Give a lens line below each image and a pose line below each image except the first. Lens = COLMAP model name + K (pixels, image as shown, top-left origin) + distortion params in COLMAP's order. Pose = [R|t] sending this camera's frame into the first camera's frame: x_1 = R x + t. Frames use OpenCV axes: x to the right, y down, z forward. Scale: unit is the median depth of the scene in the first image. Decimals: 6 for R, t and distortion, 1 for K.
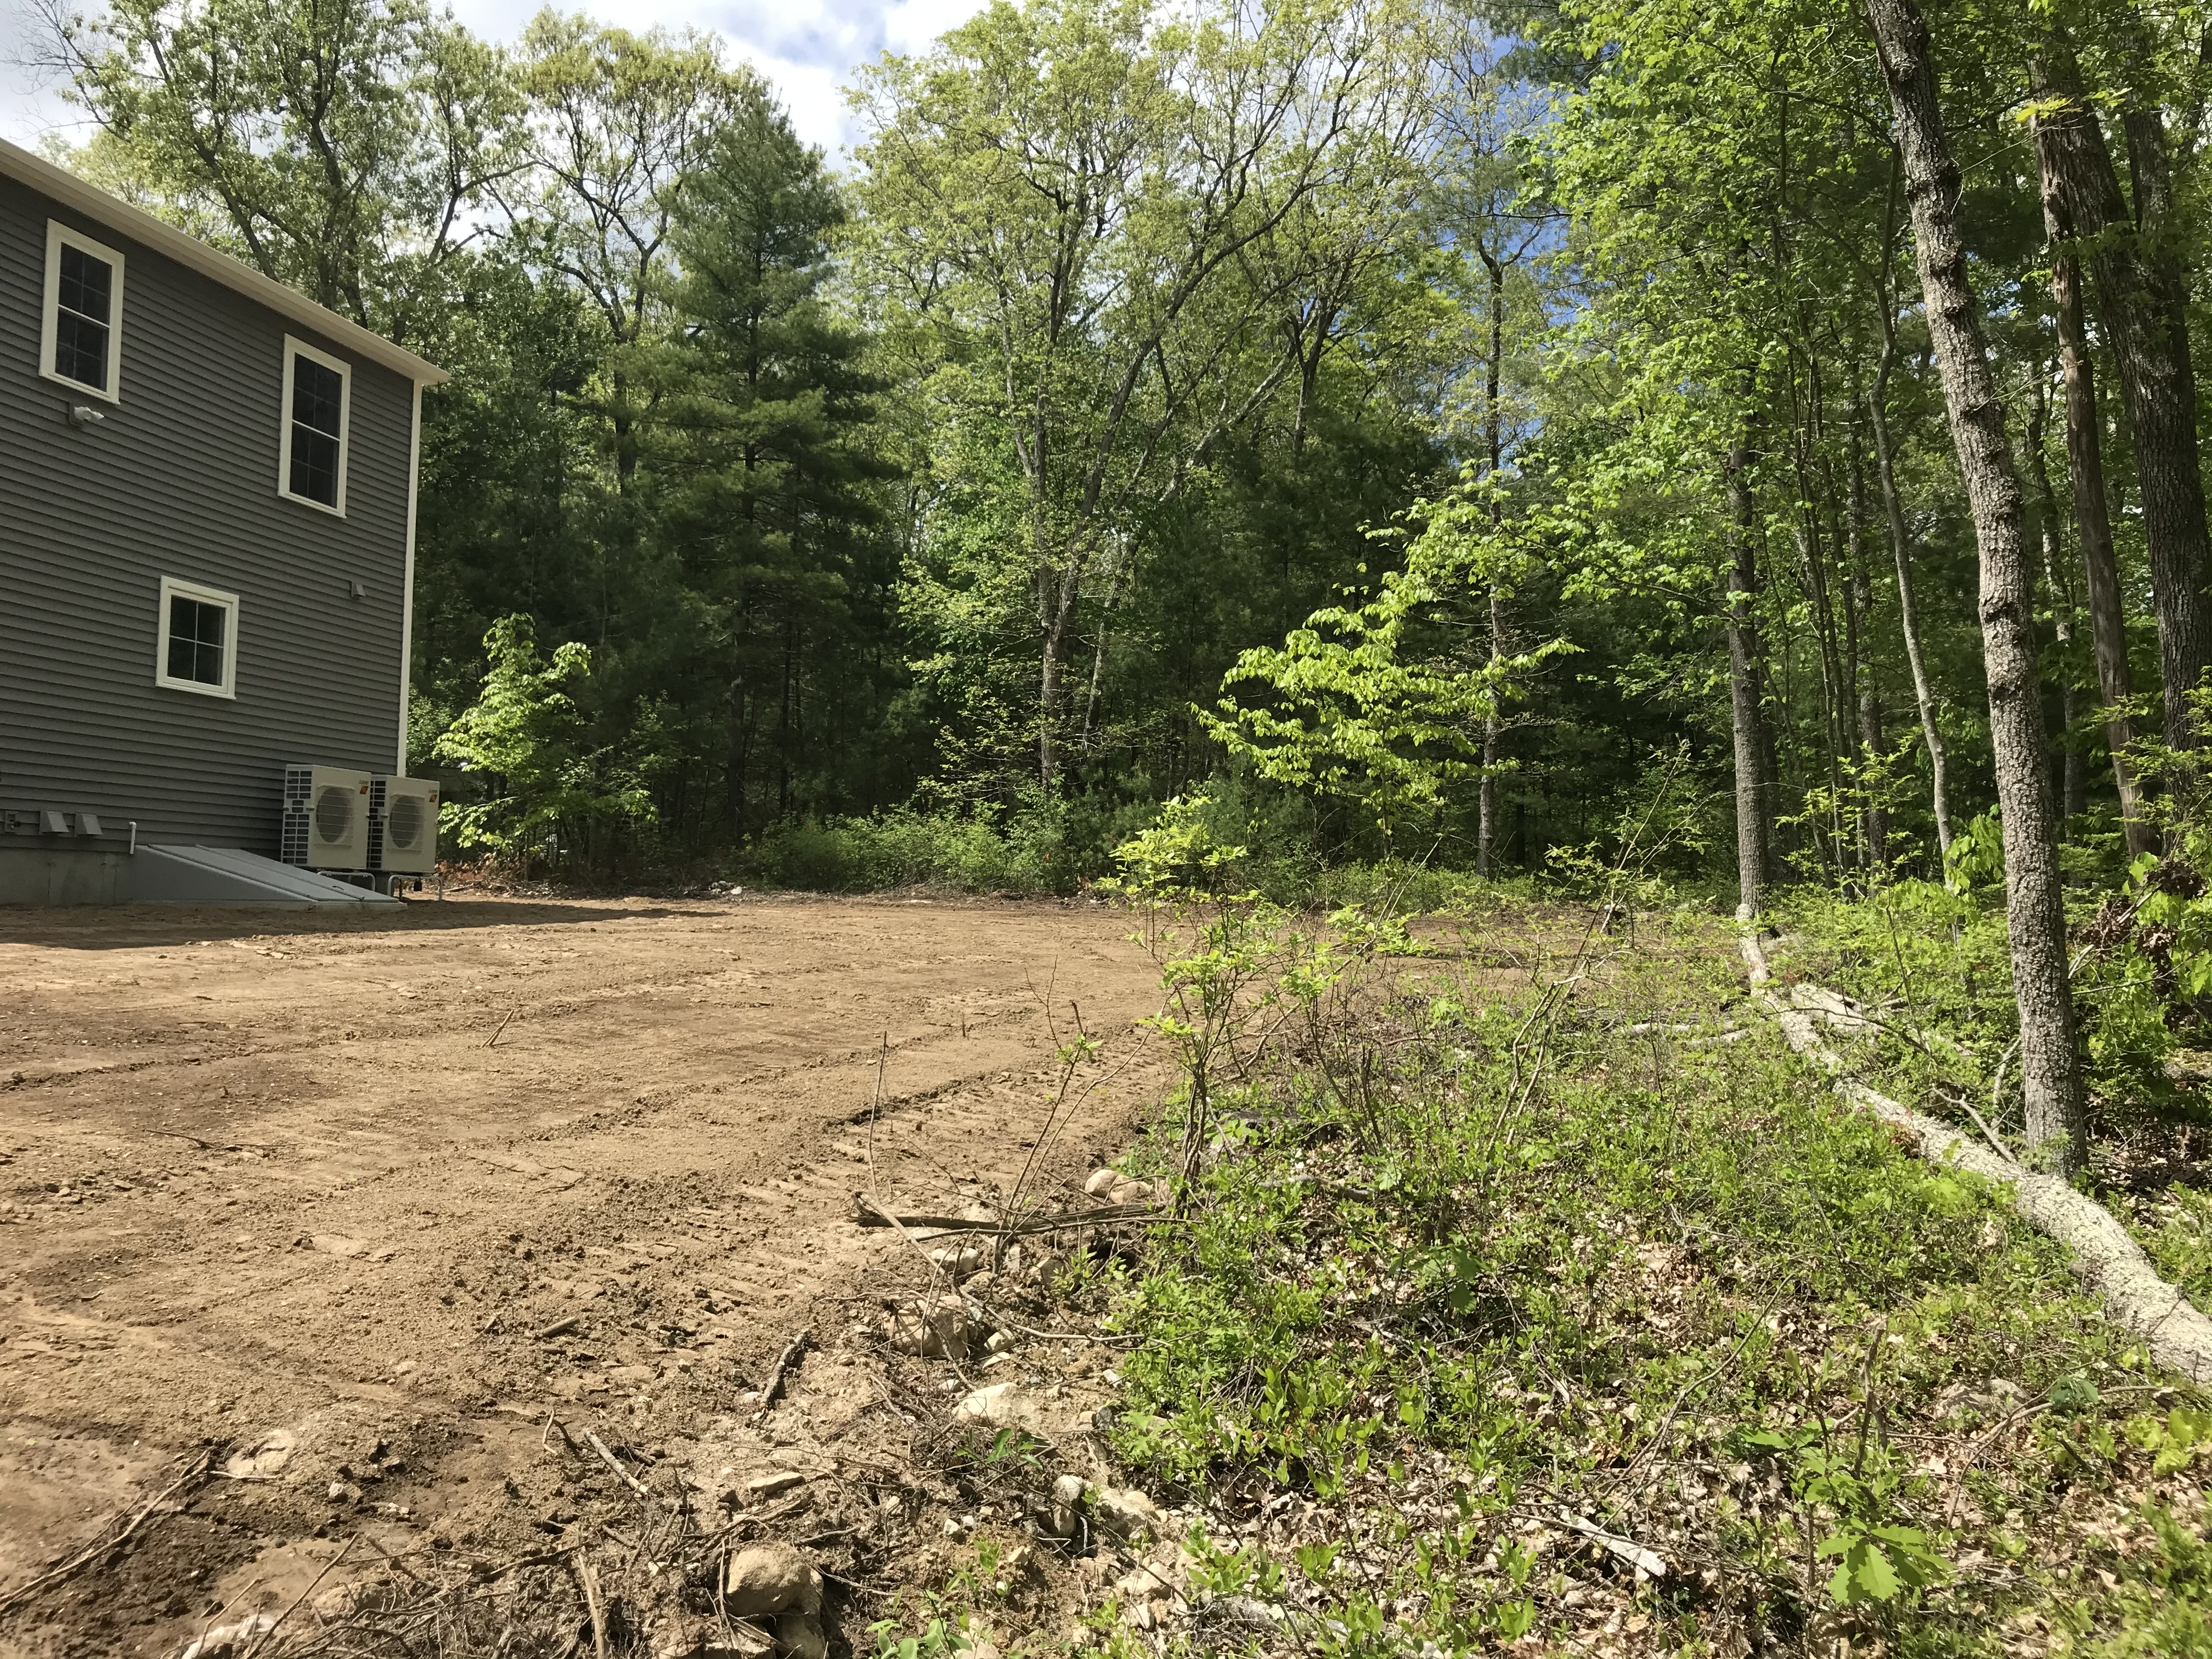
lens RADIAL K [[1816.3, 0, 1106.0], [0, 1816.3, 829.5], [0, 0, 1]] dist [0.004723, 0.010109]
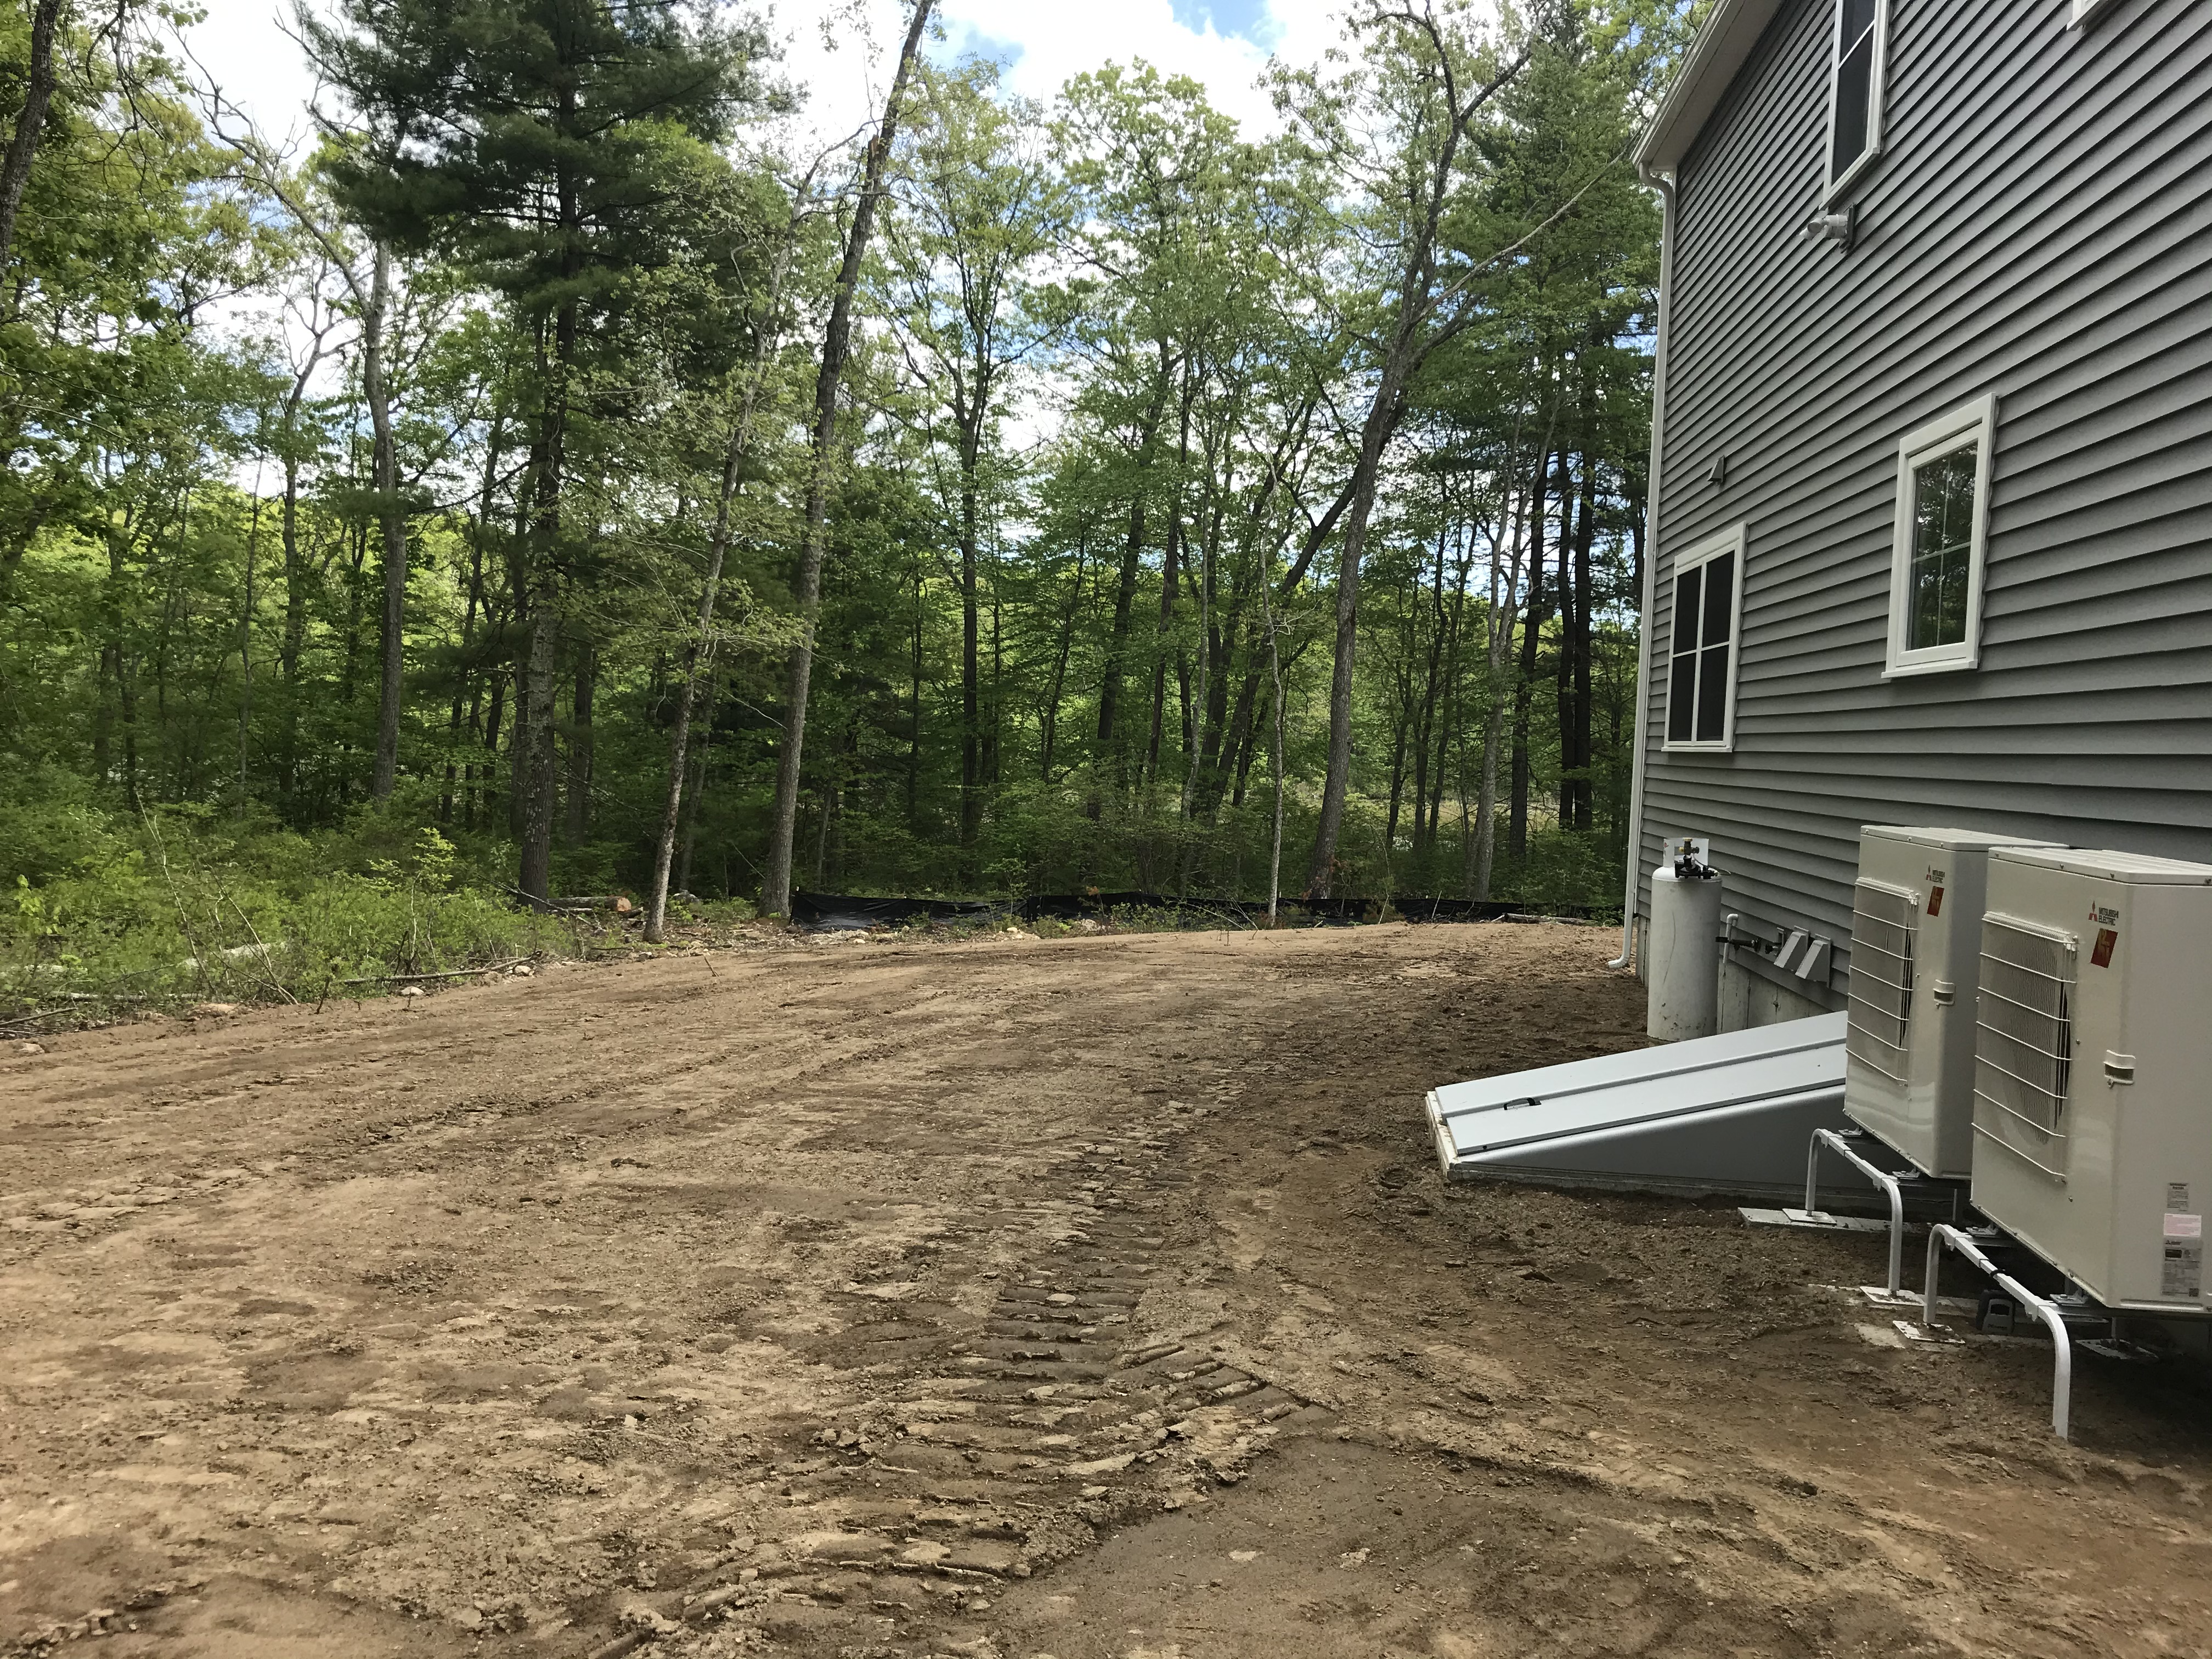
lens RADIAL K [[1771.1, 0, 1106.0], [0, 1771.1, 829.5], [0, 0, 1]] dist [-0.011058, -0.005055]
pose [[-0.994444, -0.067198, -0.081029, -0.275872], [-0.068408, 0.997582, 0.012246, -0.030583], [0.080010, 0.017721, -0.996637, 1.374549]]
